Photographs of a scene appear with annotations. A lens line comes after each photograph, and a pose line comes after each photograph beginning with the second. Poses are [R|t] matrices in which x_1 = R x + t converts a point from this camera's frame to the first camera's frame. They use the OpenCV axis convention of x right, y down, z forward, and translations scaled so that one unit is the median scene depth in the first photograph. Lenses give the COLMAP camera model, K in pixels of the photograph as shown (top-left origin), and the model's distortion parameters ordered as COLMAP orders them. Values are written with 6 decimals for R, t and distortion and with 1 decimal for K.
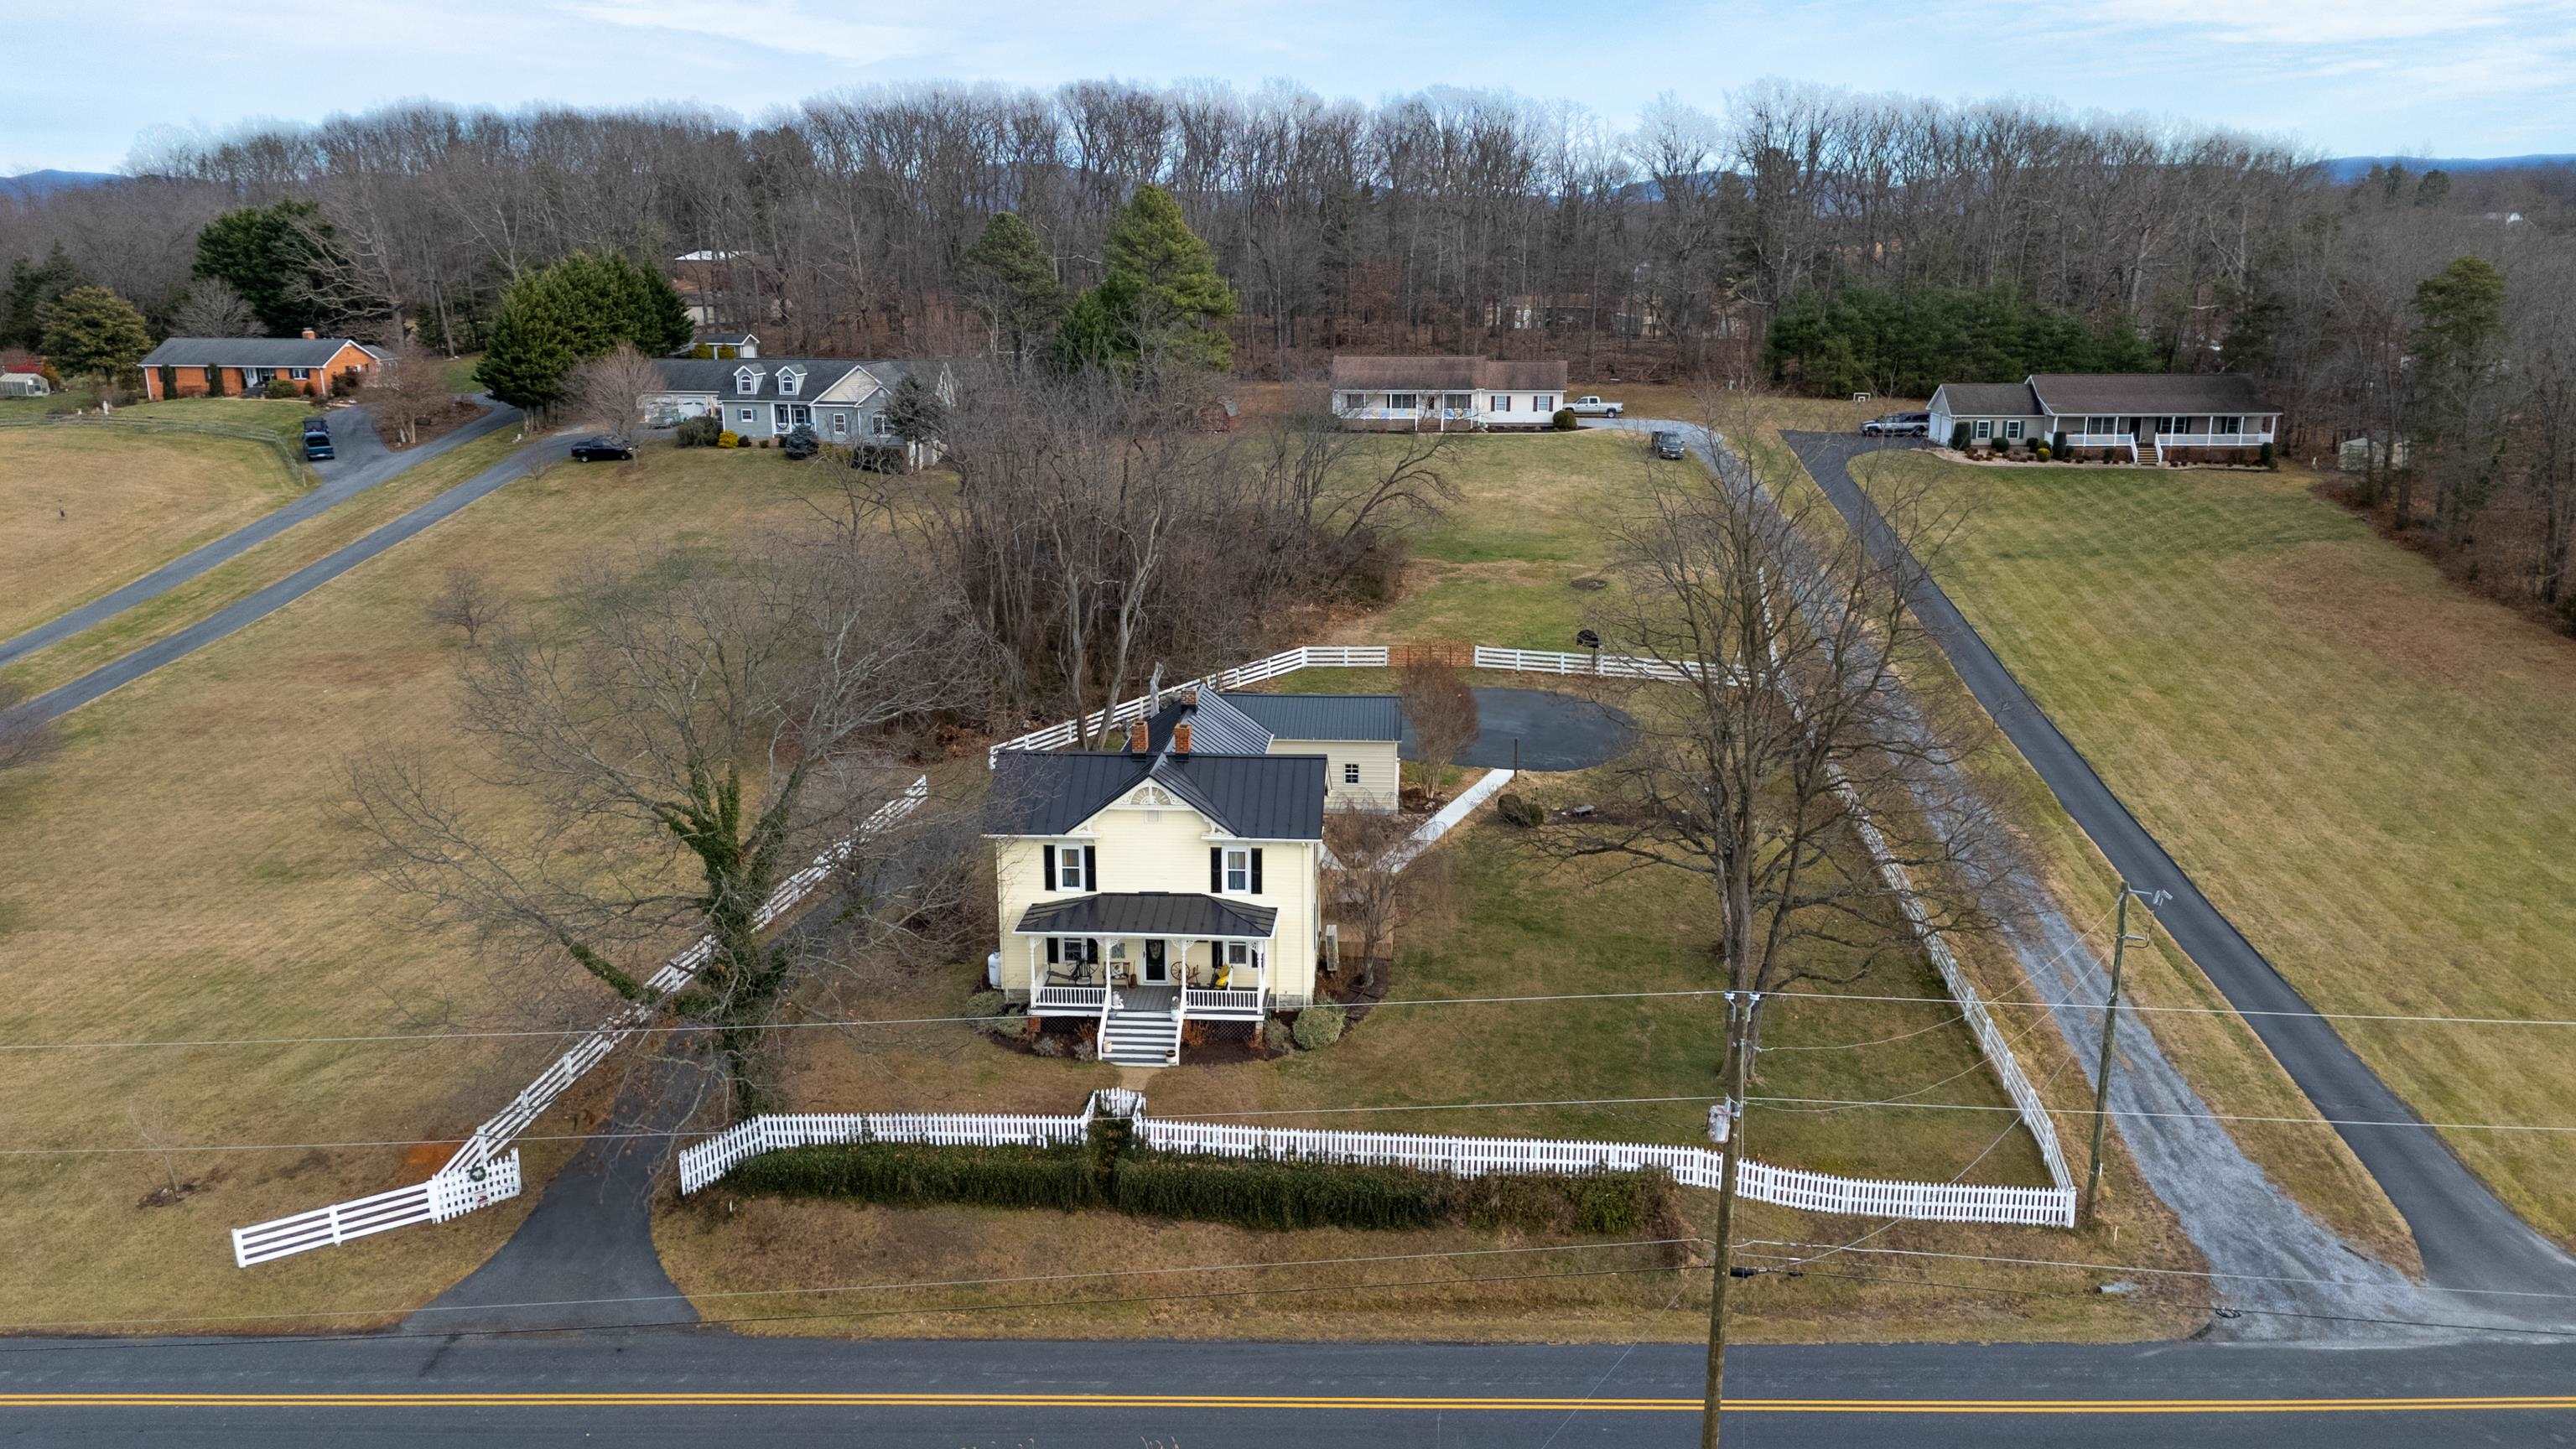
lens RADIAL K [[1882.4, 0, 1292.9], [0, 1882.4, 737.8], [0, 0, 1]] dist [0.079510, -0.078132]
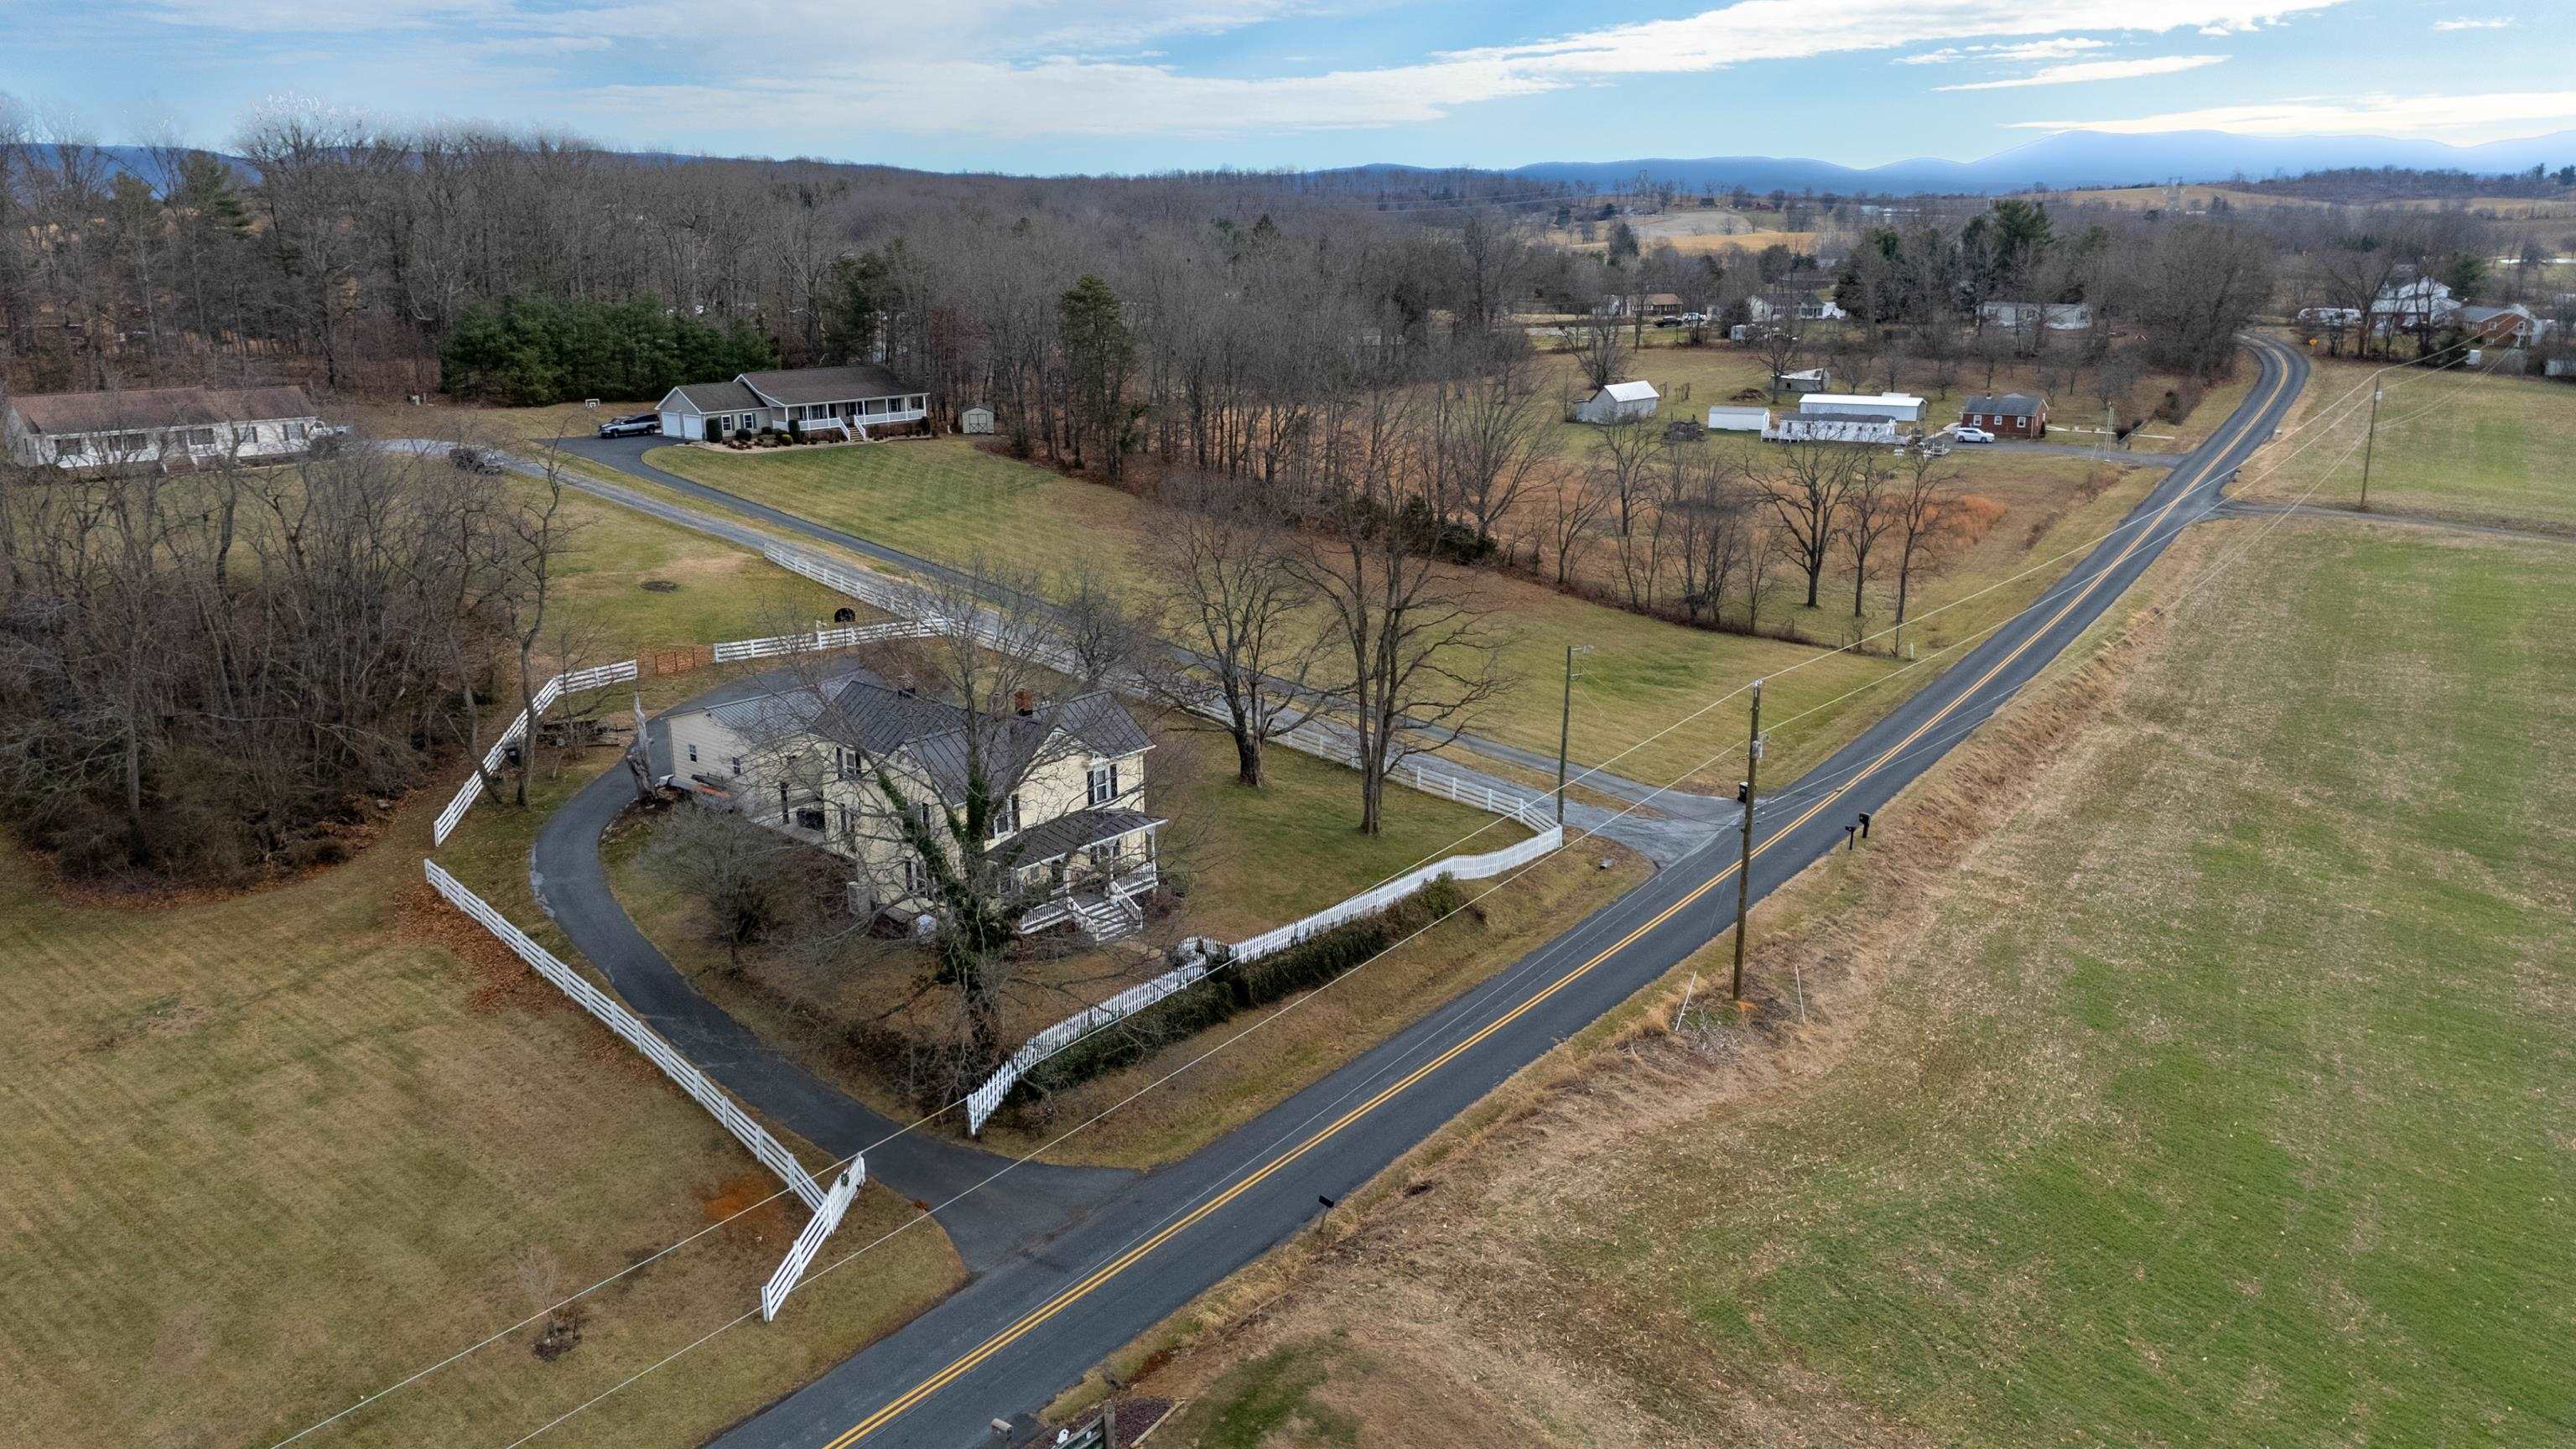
lens RADIAL K [[1882.4, 0, 1292.9], [0, 1882.4, 737.8], [0, 0, 1]] dist [0.079510, -0.078132]
pose [[0.593506, -0.214690, 0.775667, -0.951278], [0.209326, 0.971774, 0.108802, -0.075313], [-0.777131, 0.097793, 0.621694, 0.081388]]
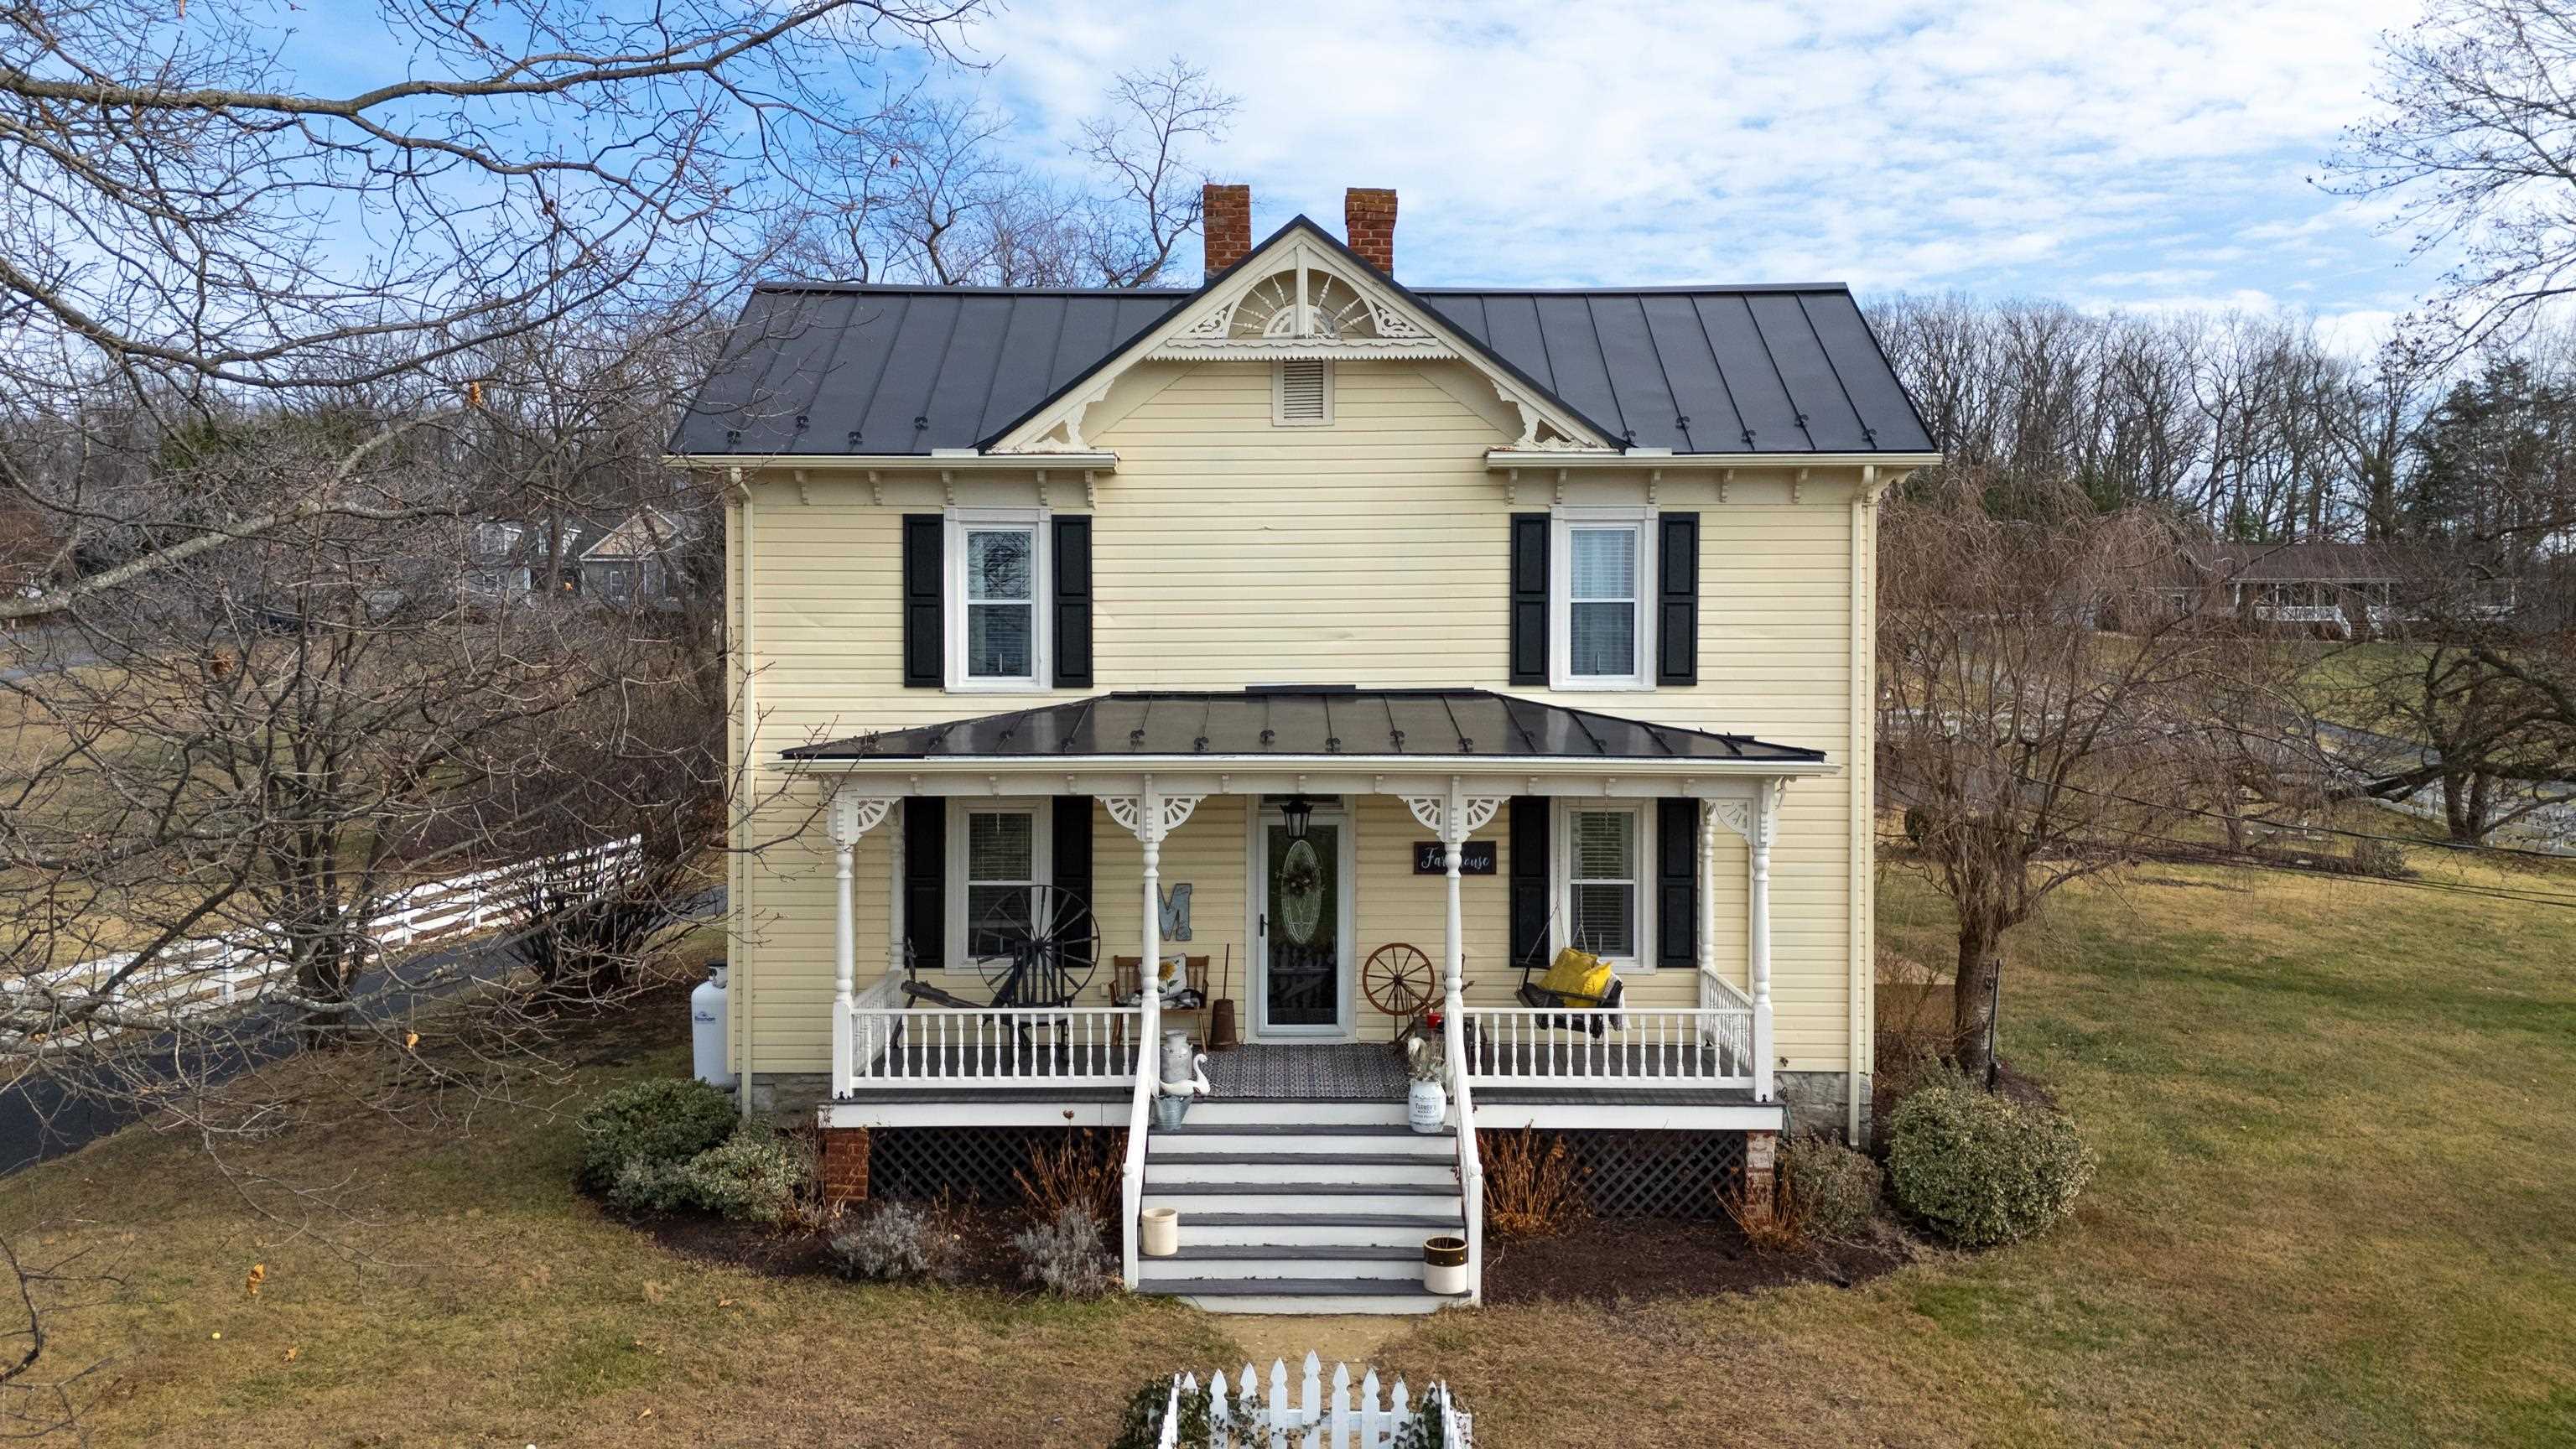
lens RADIAL K [[1882.4, 0, 1292.9], [0, 1882.4, 737.8], [0, 0, 1]] dist [0.079510, -0.078132]
pose [[0.997092, -0.001323, 0.076192, -0.096209], [0.018655, 0.973667, -0.227210, 0.151895], [-0.073885, 0.227971, 0.970861, 0.733920]]
